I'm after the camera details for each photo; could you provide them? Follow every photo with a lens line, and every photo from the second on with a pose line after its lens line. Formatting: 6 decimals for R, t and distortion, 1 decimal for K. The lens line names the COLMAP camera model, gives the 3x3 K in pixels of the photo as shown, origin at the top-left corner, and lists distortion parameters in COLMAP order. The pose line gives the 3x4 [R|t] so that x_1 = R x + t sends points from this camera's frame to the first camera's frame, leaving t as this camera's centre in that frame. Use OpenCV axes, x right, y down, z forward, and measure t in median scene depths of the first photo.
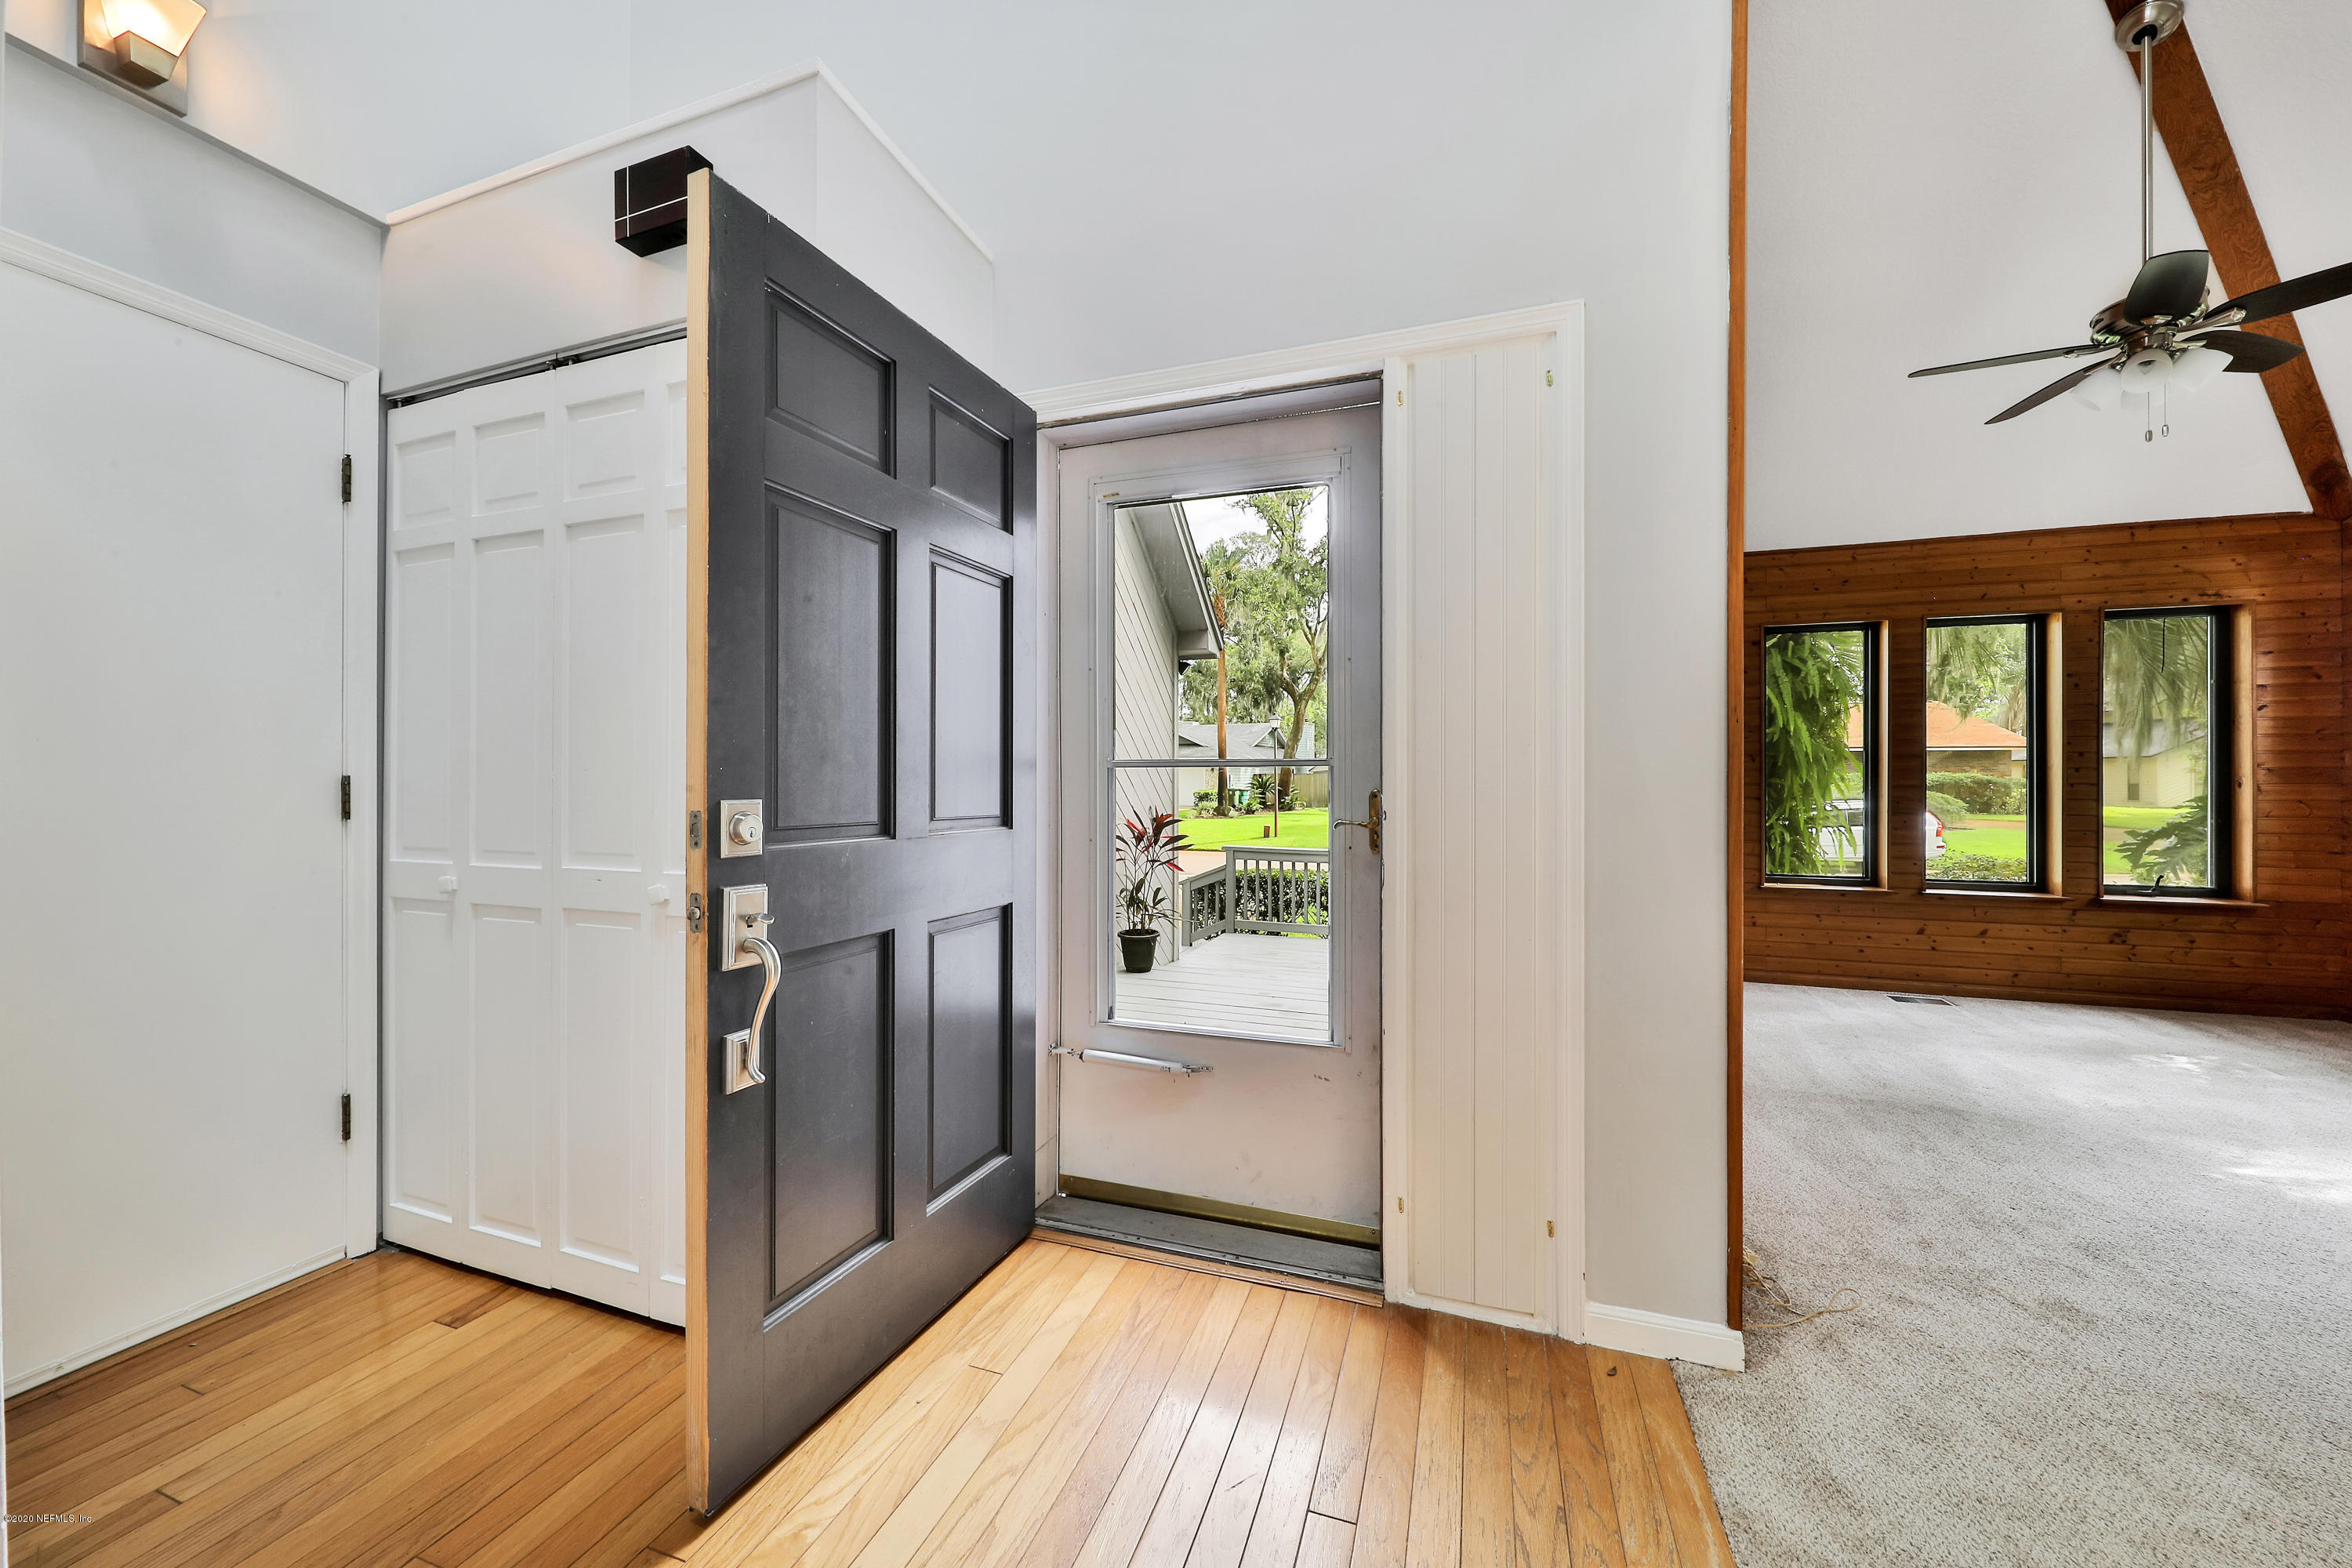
lens RADIAL K [[862.3, 0, 1184.4], [0, 862.3, 777.8], [0, 0, 1]] dist [-0.000391, -0.000179]
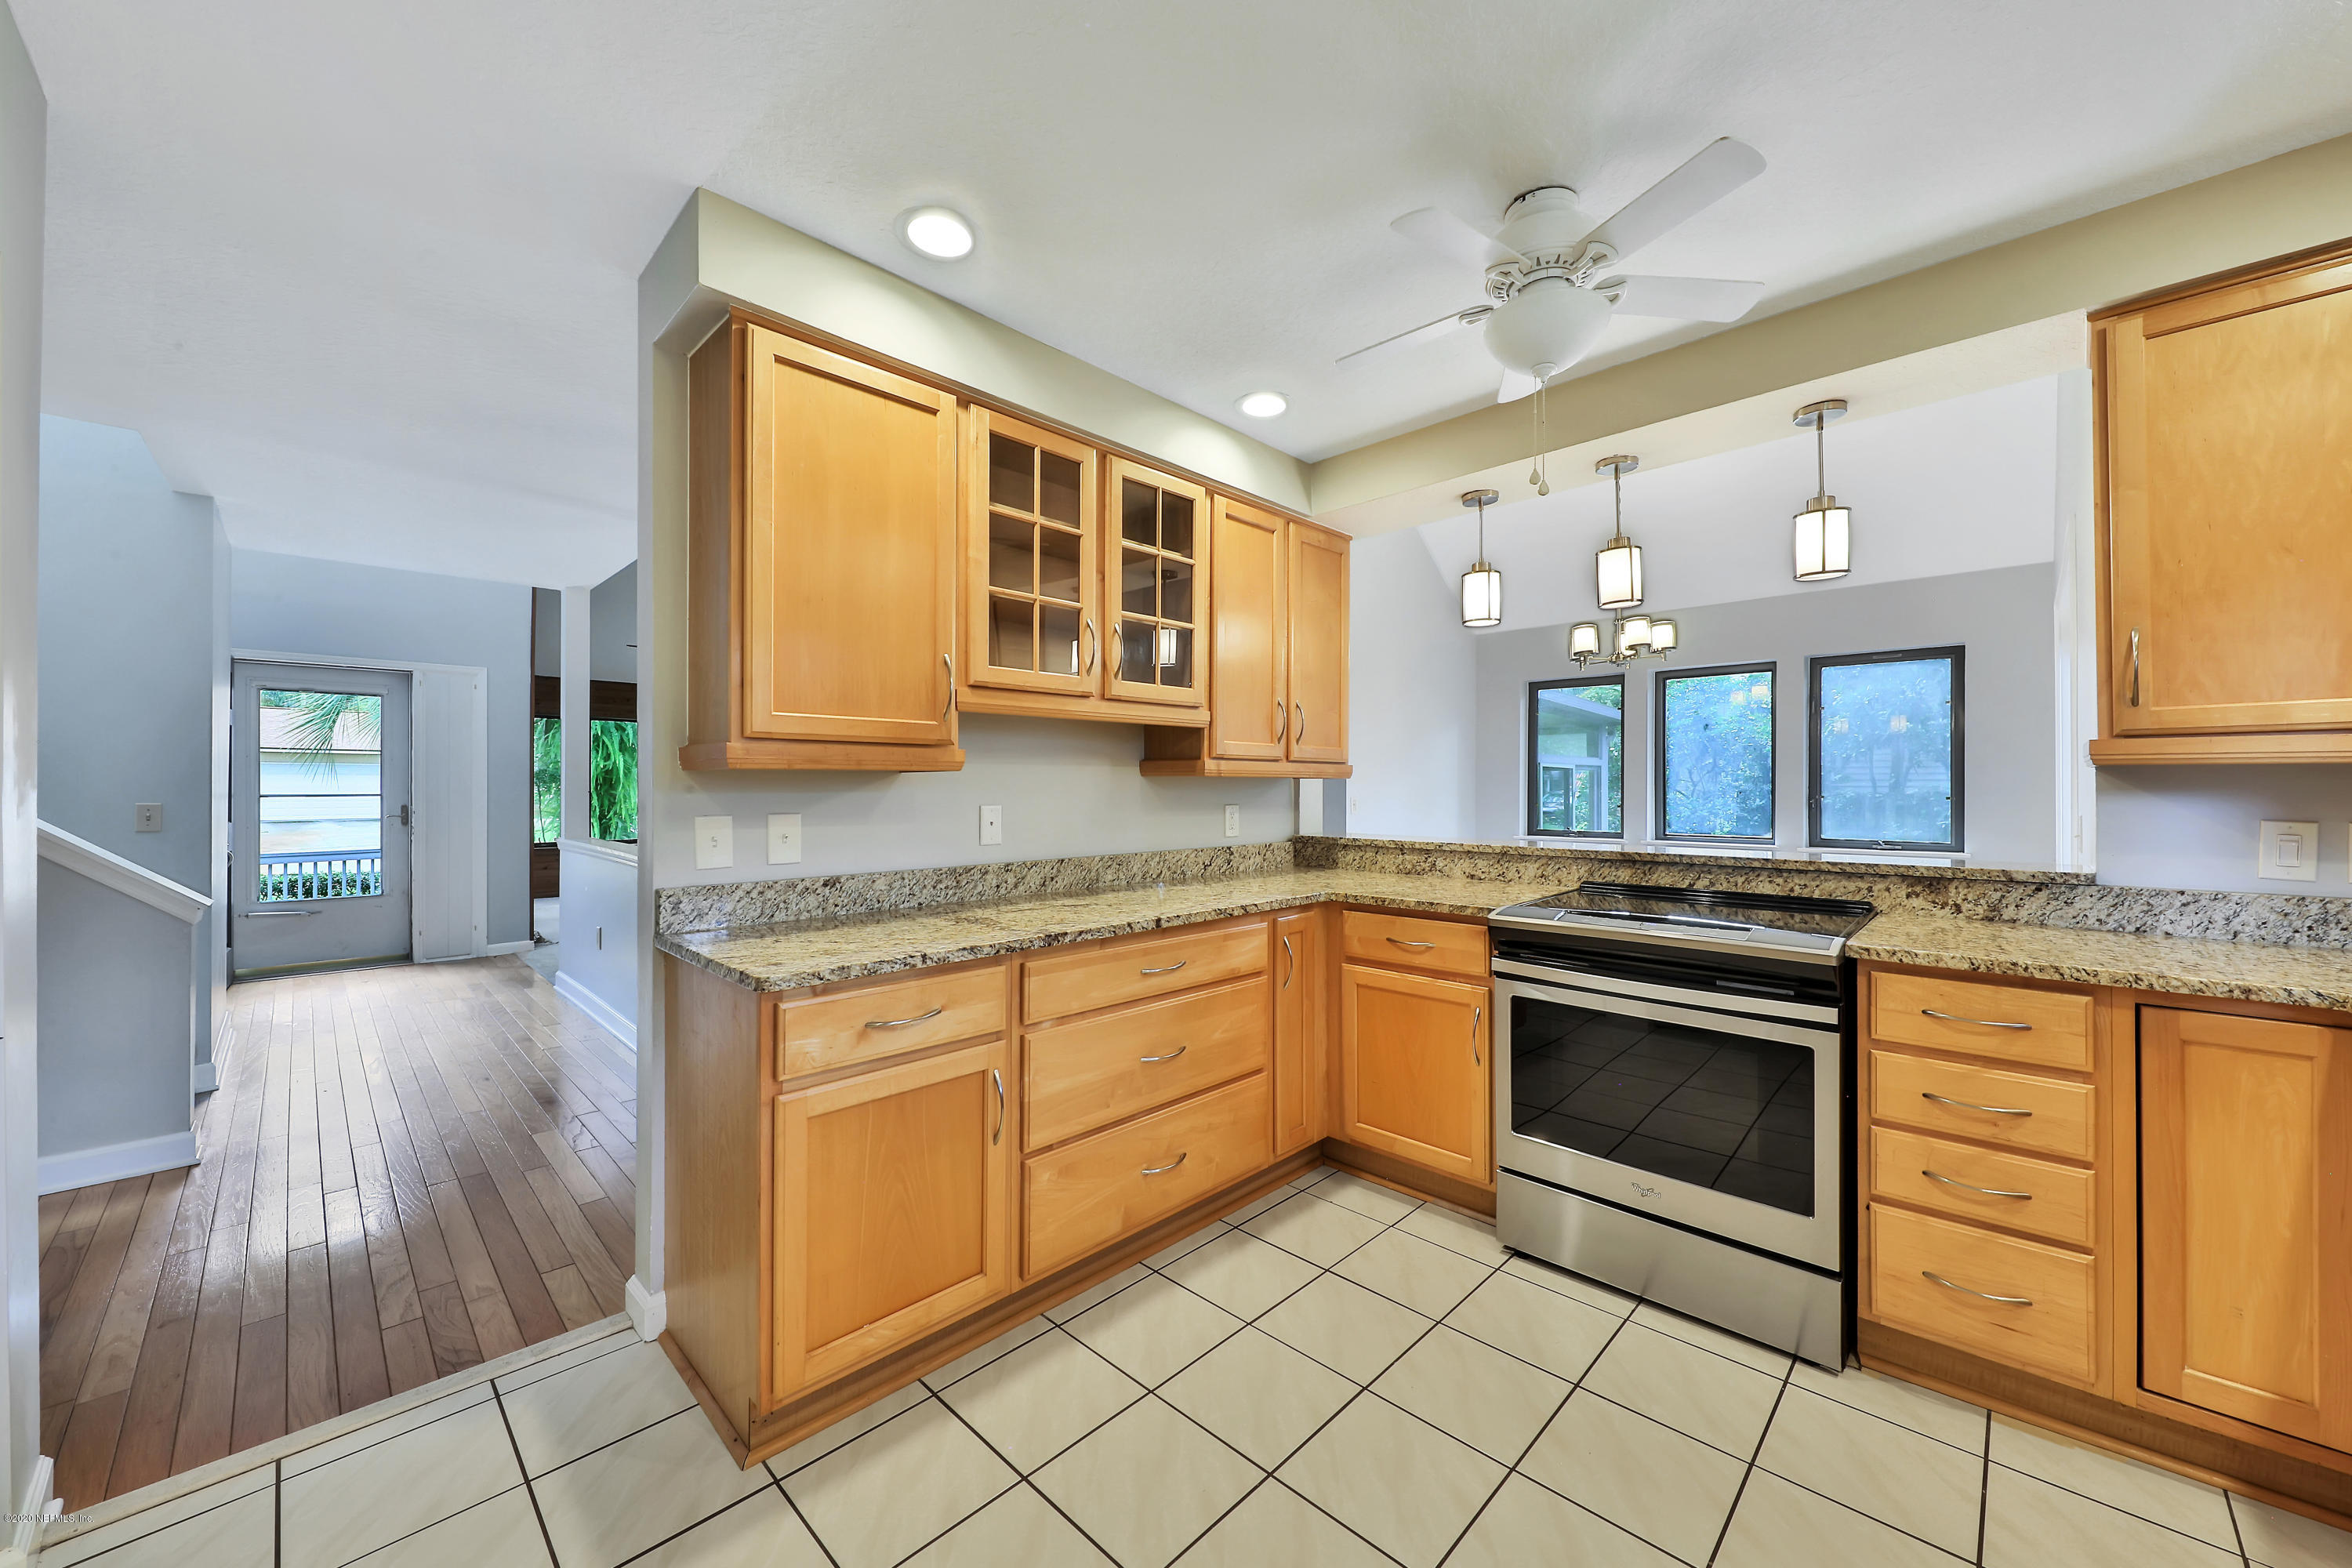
lens RADIAL K [[862.3, 0, 1195.4], [0, 862.3, 782.6], [0, 0, 1]] dist [-0.000391, -0.000179]
pose [[0.425131, 0.002673, 0.905128, -0.589663], [-0.006296, 0.999980, 0.000004, -0.035249], [-0.905110, -0.005701, 0.425140, -1.224673]]
